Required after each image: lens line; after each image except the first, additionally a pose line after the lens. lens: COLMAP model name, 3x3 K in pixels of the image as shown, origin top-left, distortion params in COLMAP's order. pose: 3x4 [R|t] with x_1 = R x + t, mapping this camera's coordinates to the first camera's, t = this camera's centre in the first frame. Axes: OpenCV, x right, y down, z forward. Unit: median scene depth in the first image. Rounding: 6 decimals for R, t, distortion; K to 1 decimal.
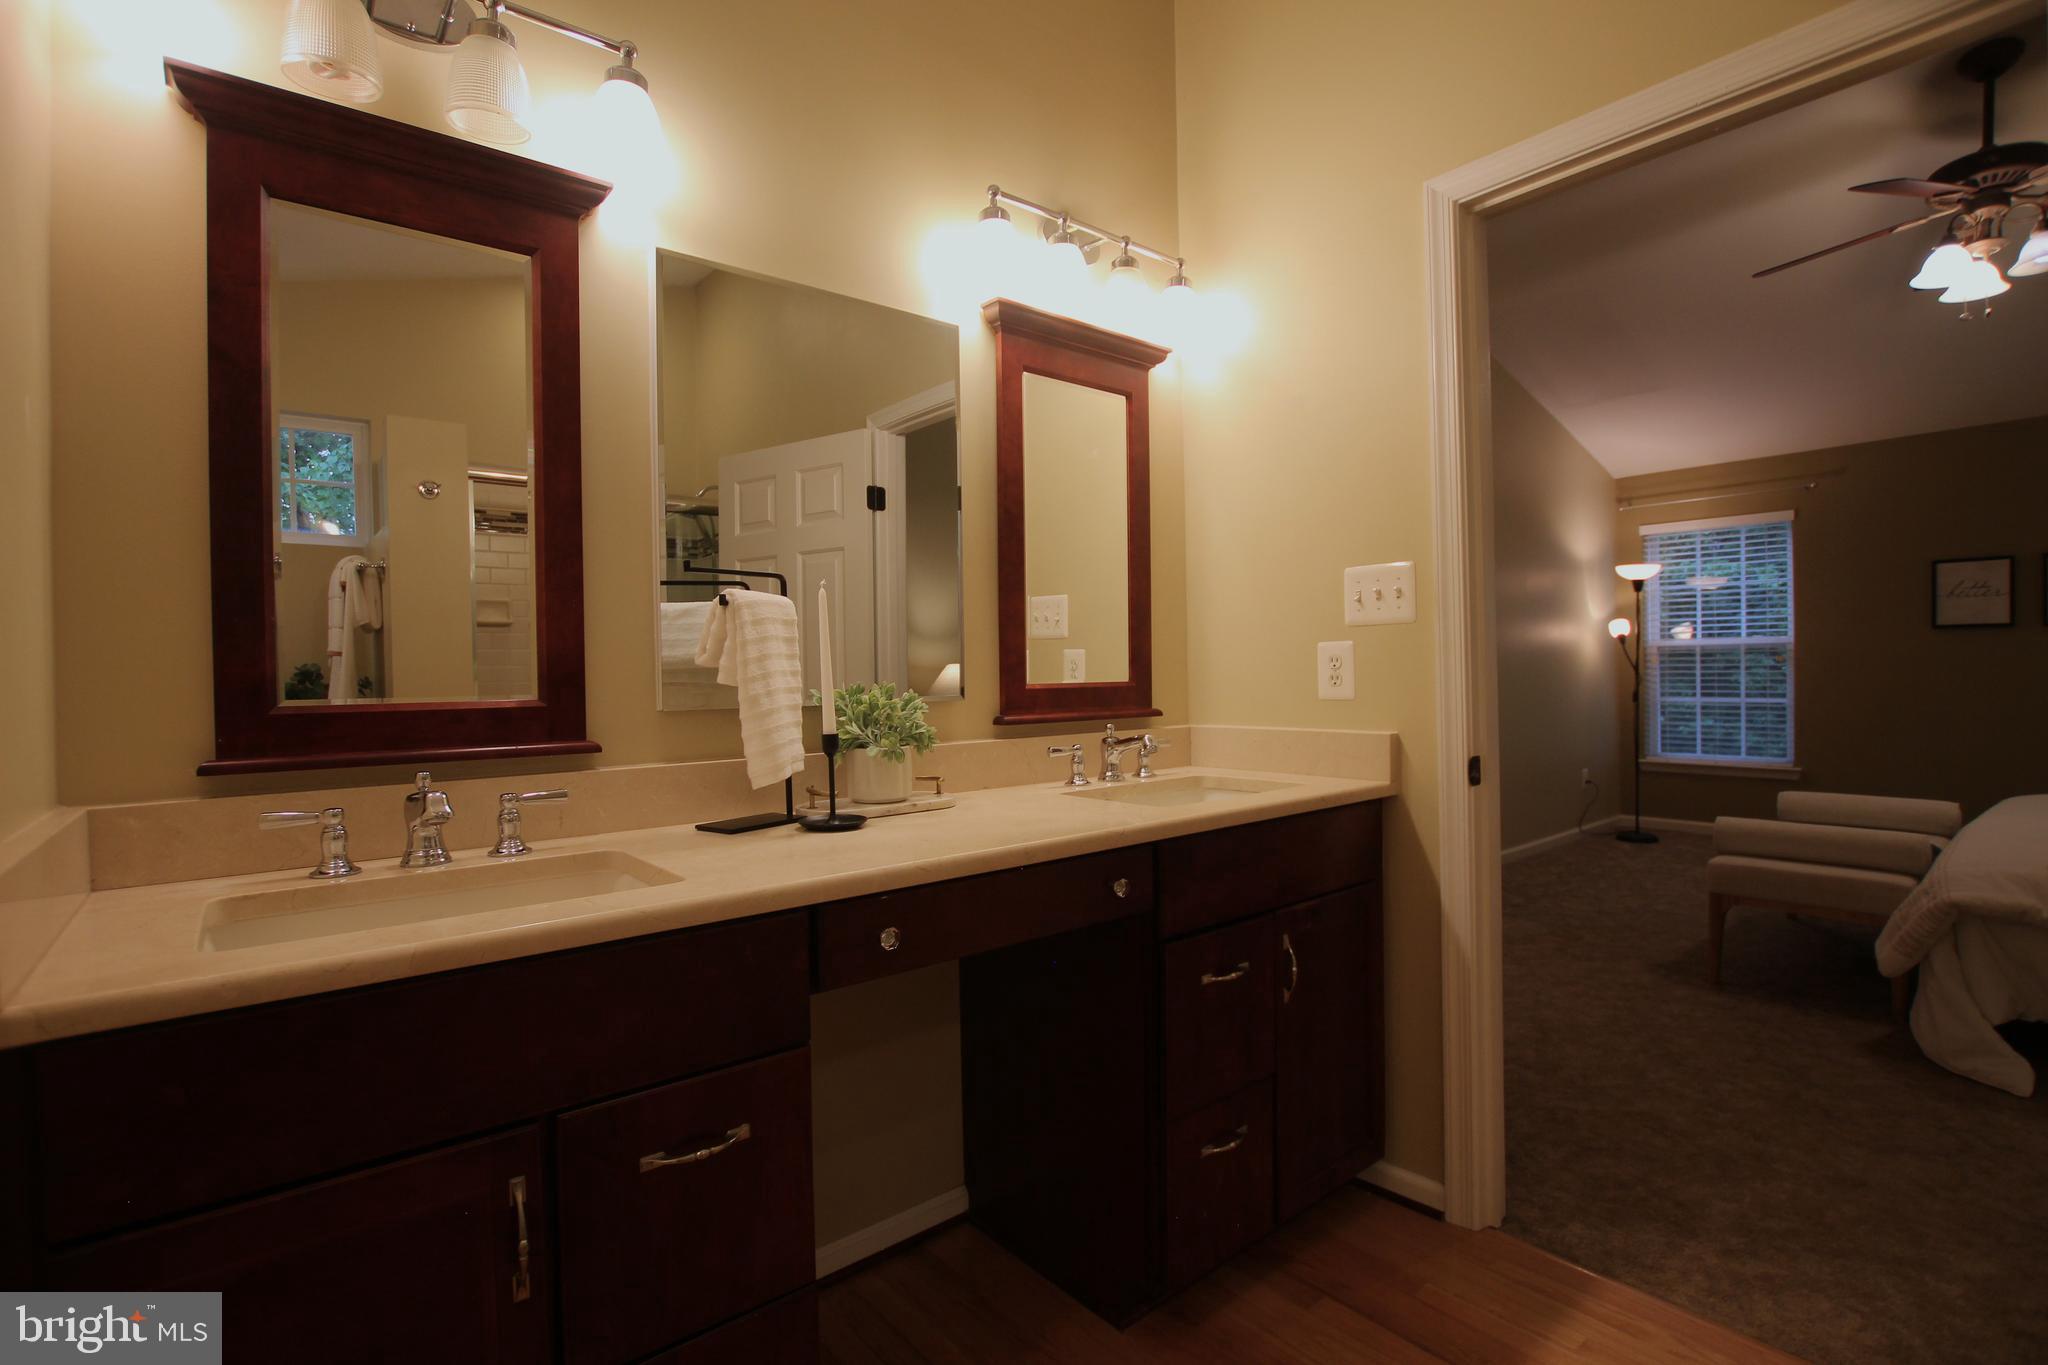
lens RADIAL K [[960.1, 0, 1024.0], [0, 960.1, 682.5], [0, 0, 1]] dist [-0.024240, 0.004667]
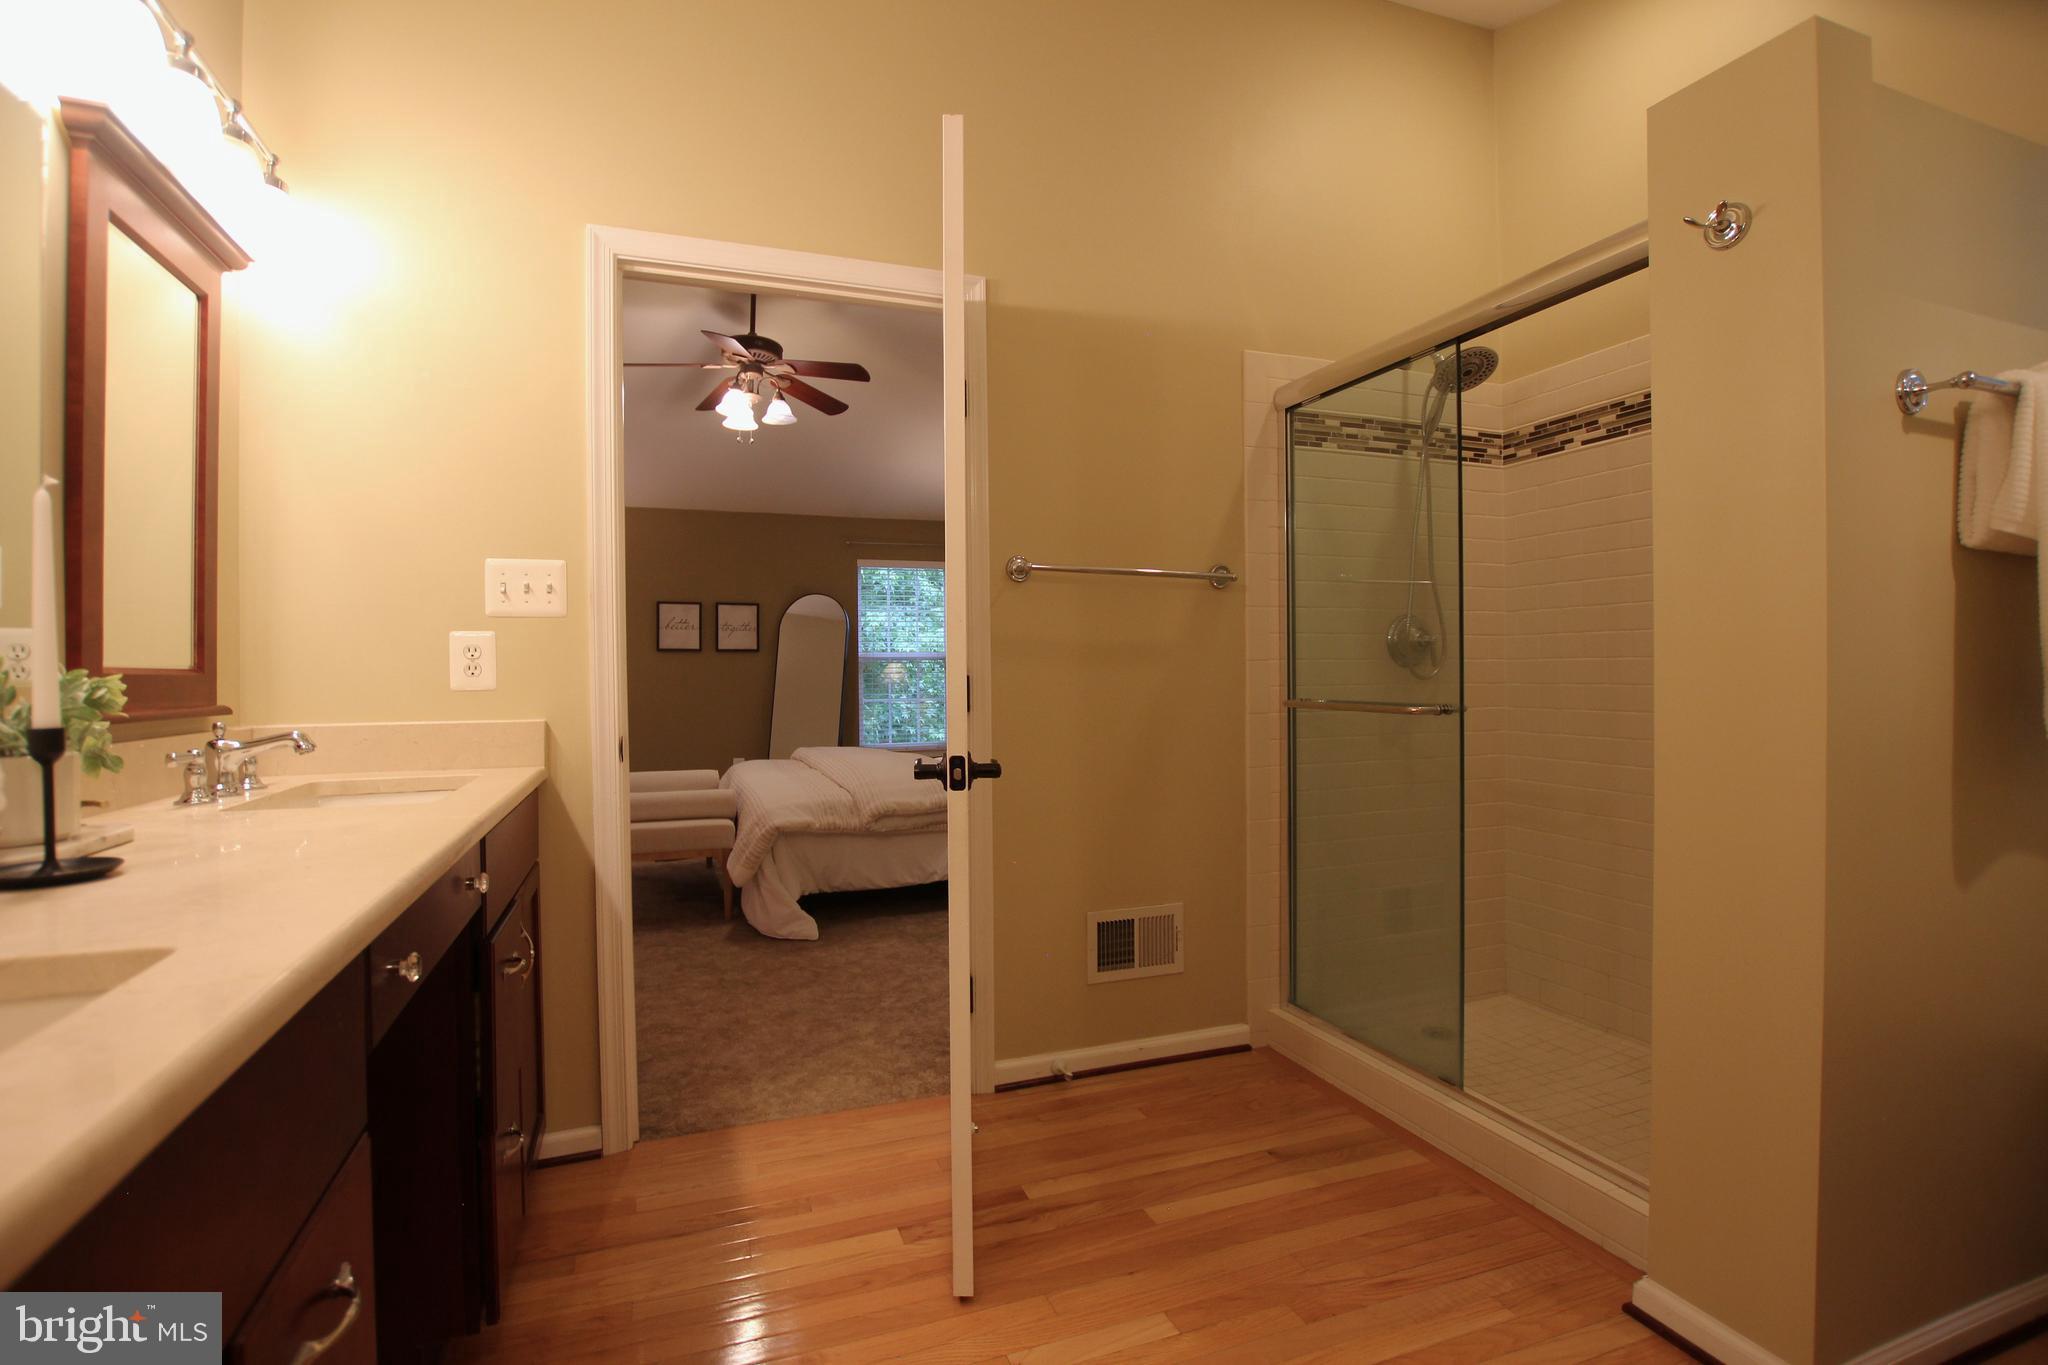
lens RADIAL K [[944.8, 0, 1003.6], [0, 944.8, 677.2], [0, 0, 1]] dist [-0.024178, 0.000685]
pose [[0.337753, 0.012984, 0.941145, -0.265148], [0.010512, 0.999790, -0.017565, 0.018080], [-0.941176, 0.015826, 0.337546, 0.108440]]
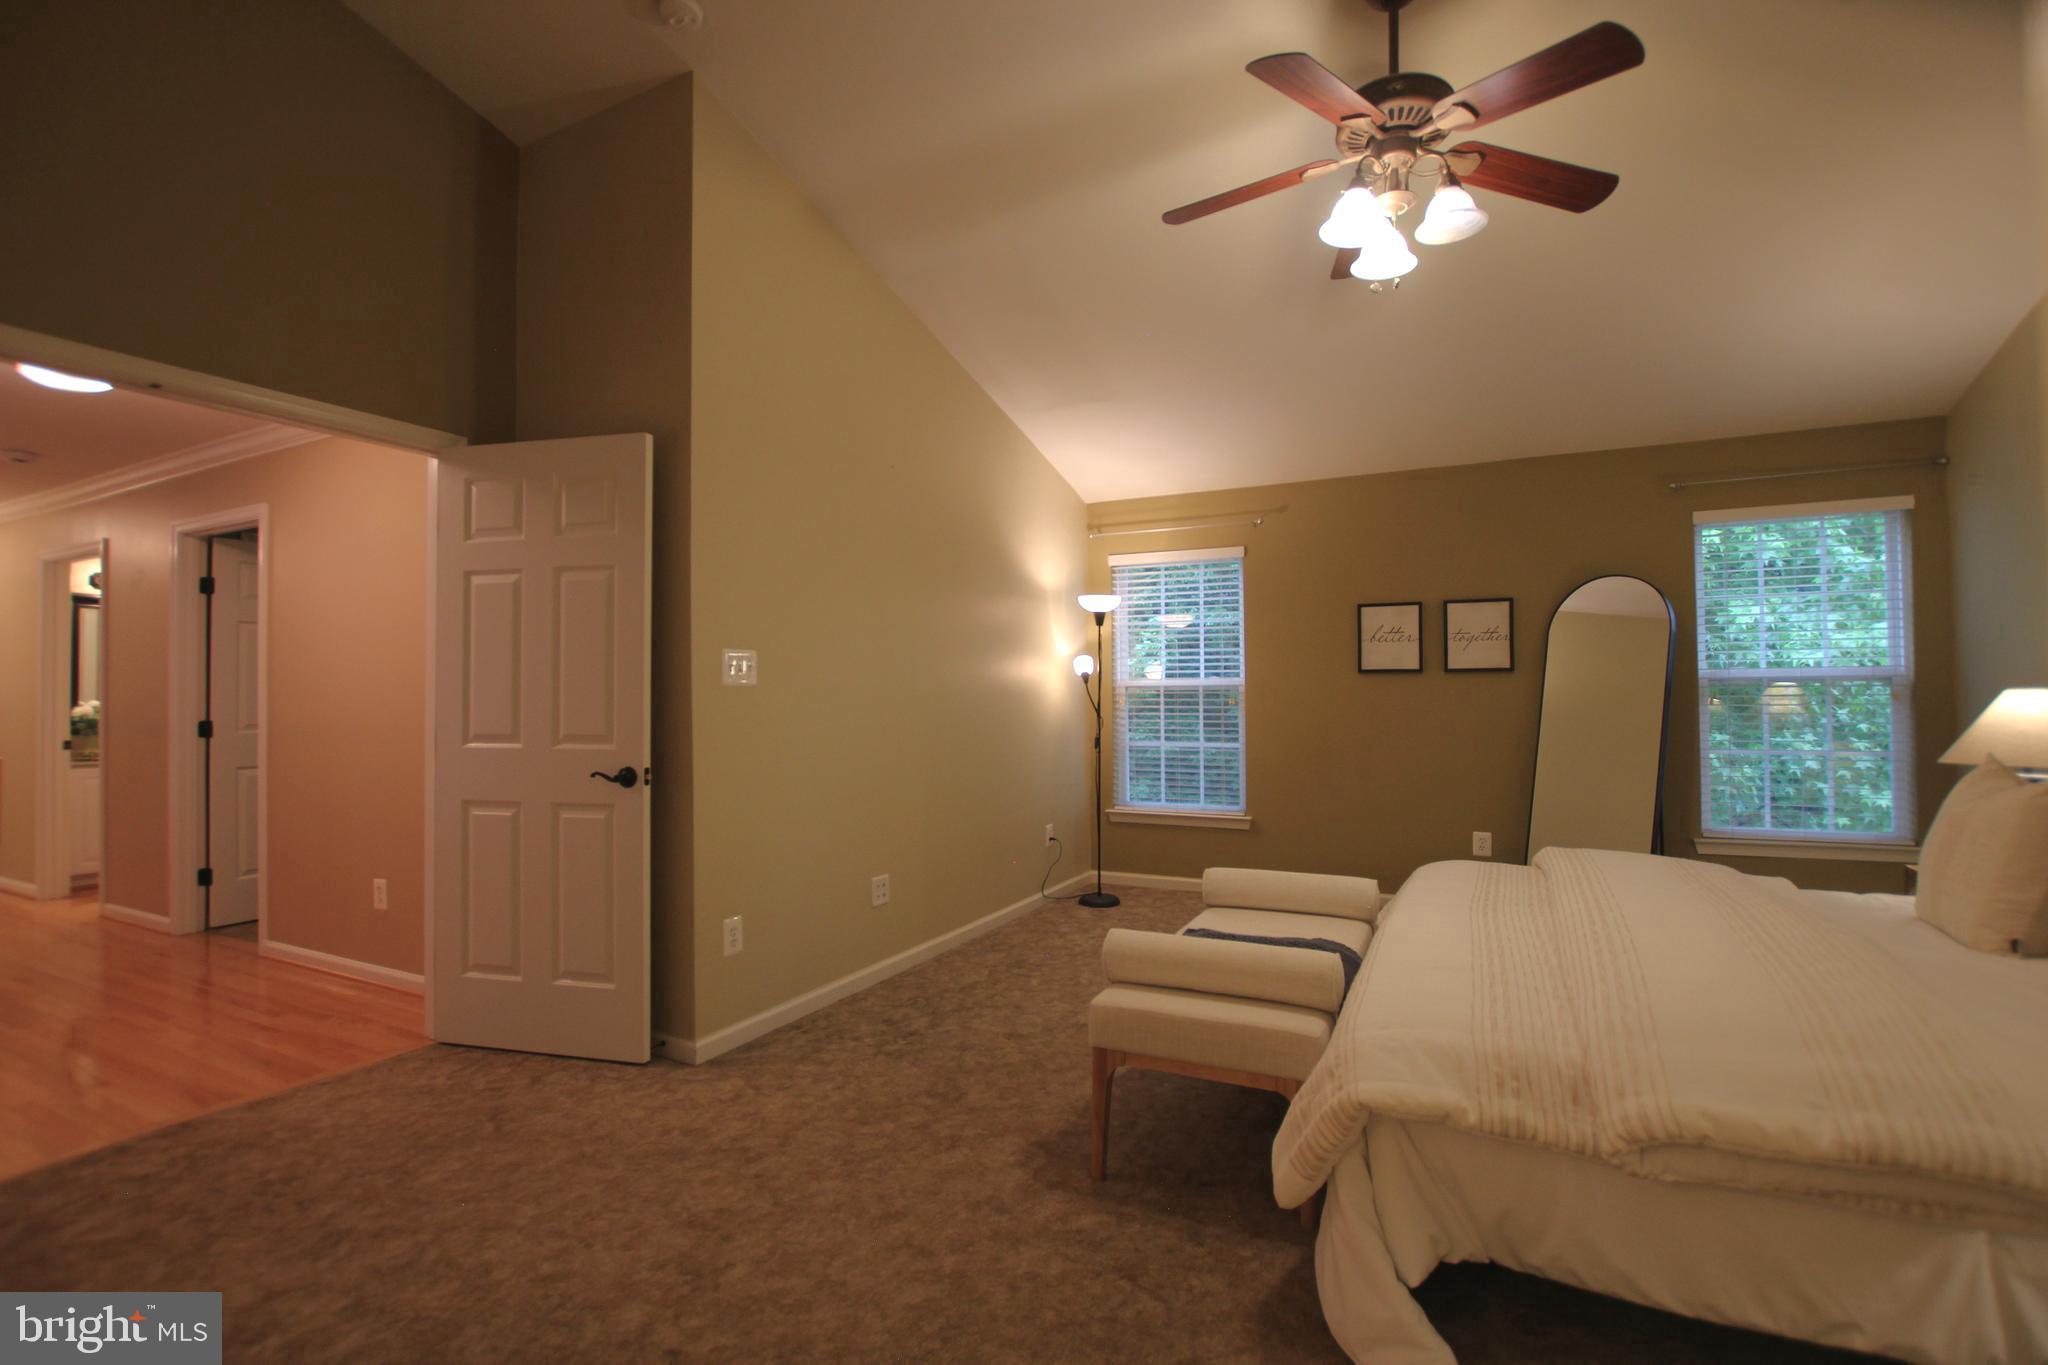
lens RADIAL K [[961.9, 0, 1011.0], [0, 961.9, 675.8], [0, 0, 1]] dist [-0.027291, 0.001198]
pose [[0.917057, 0.019926, 0.398258, 0.407808], [-0.005002, 0.999247, -0.038477, -0.024677], [-0.398725, 0.033293, 0.916466, 0.396461]]
